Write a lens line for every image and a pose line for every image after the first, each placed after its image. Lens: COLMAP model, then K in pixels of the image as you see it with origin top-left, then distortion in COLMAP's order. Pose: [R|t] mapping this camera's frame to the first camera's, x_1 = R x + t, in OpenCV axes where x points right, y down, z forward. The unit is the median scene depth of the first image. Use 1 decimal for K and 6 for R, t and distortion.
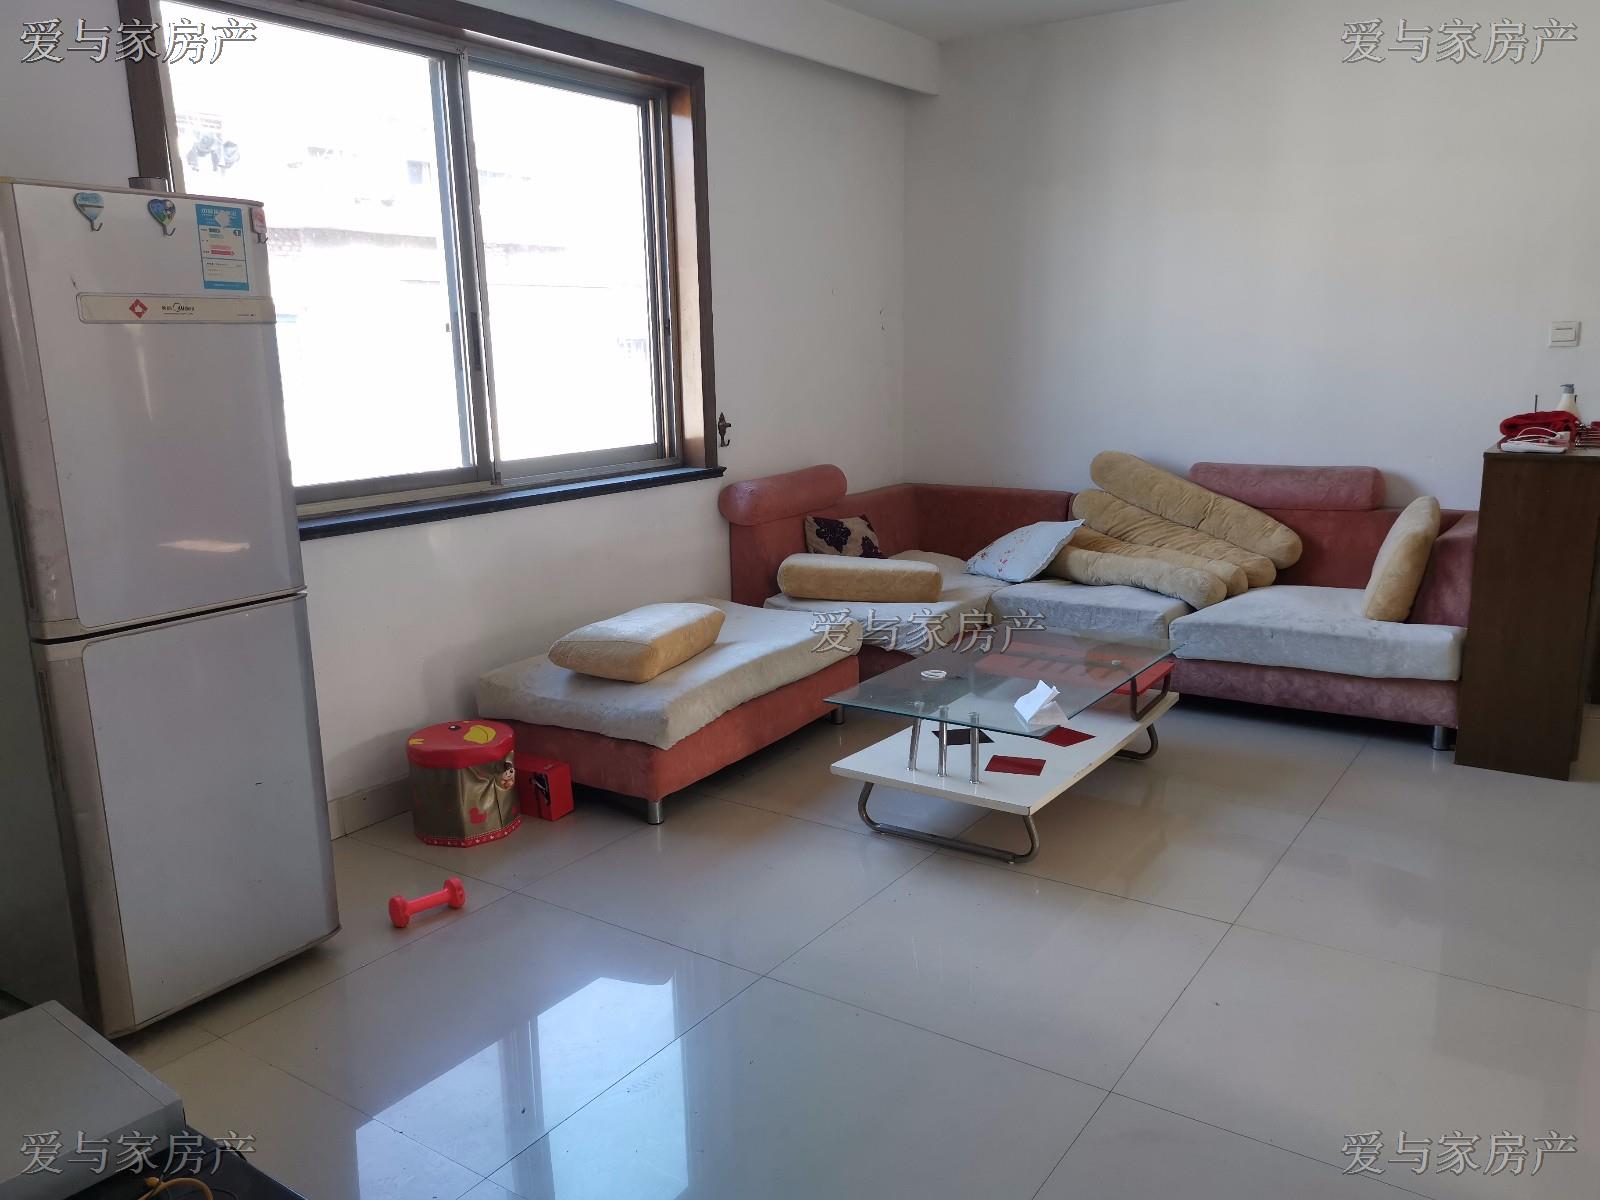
lens RADIAL K [[1231.2, 0, 800.0], [0, 1231.2, 600.0], [0, 0, 1]] dist [0.037207, 0.000575]
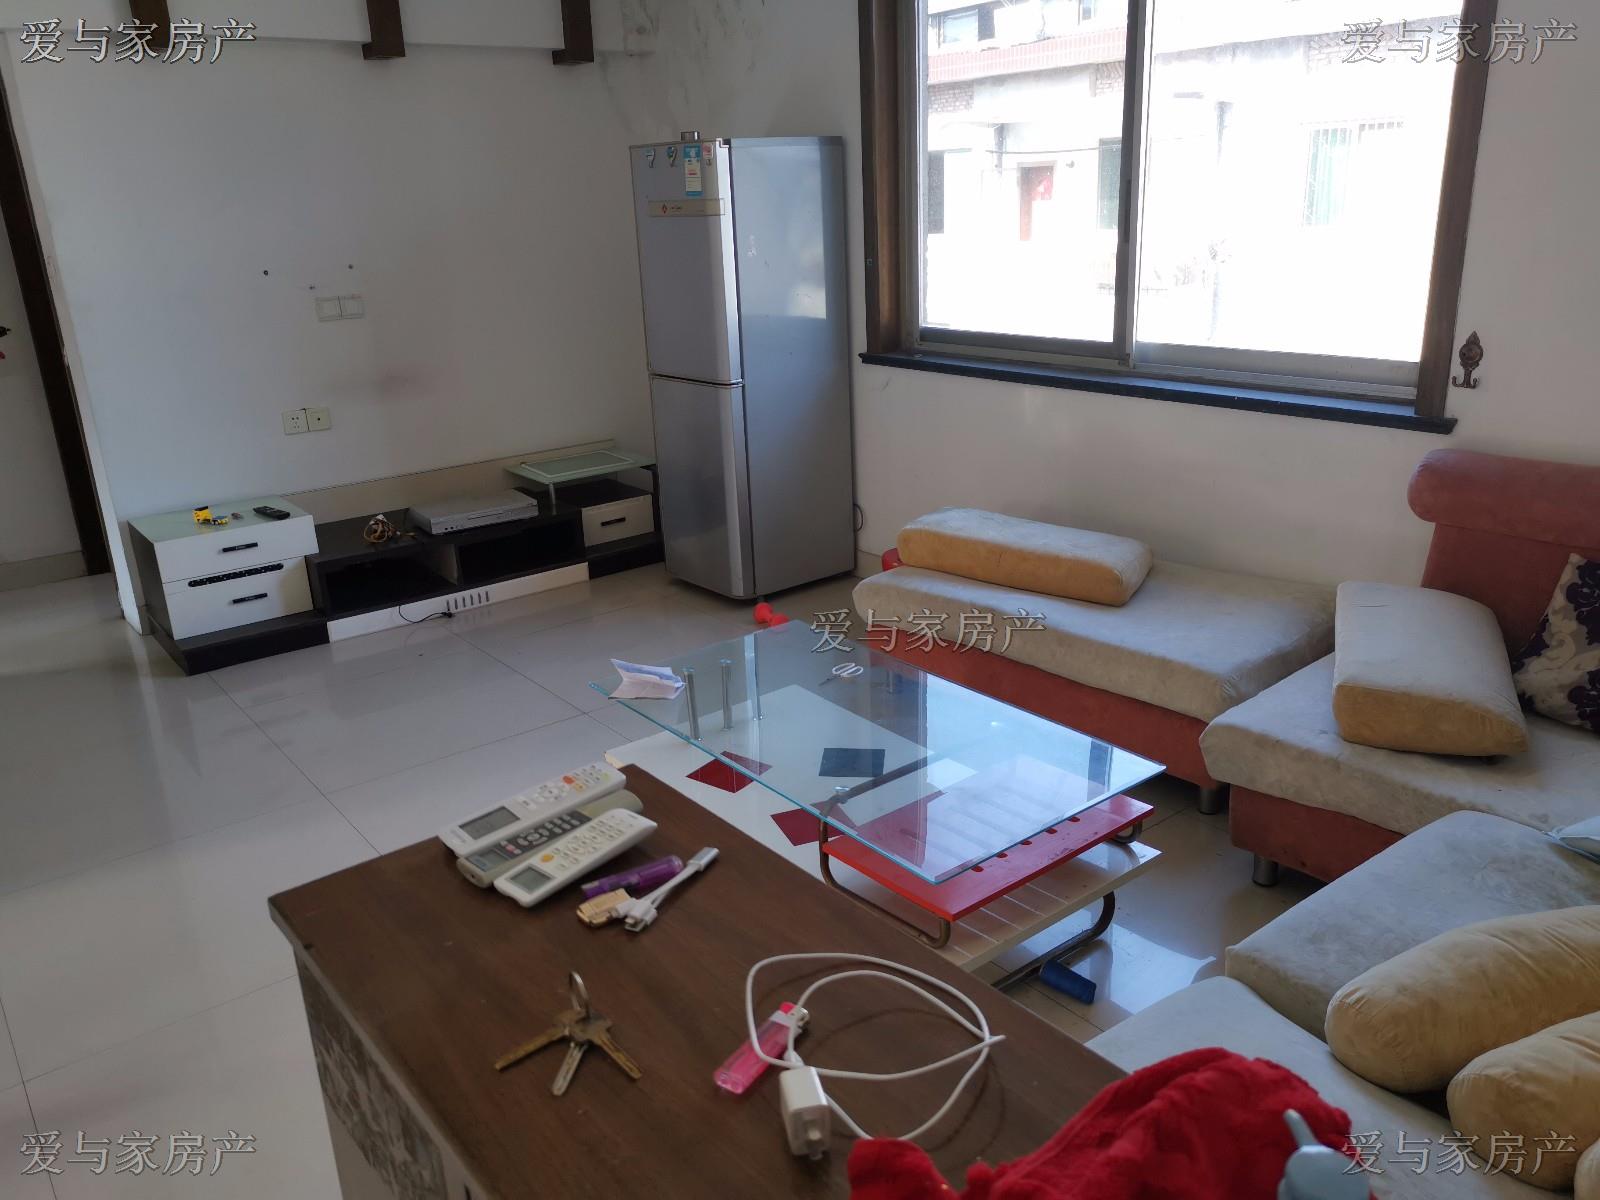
lens RADIAL K [[1231.2, 0, 800.0], [0, 1231.2, 600.0], [0, 0, 1]] dist [0.037207, 0.000575]
pose [[-0.290648, 0.332819, -0.897081, 0.737265], [-0.149380, 0.910276, 0.386113, -0.257066], [0.945097, 0.246229, -0.214854, 1.000154]]
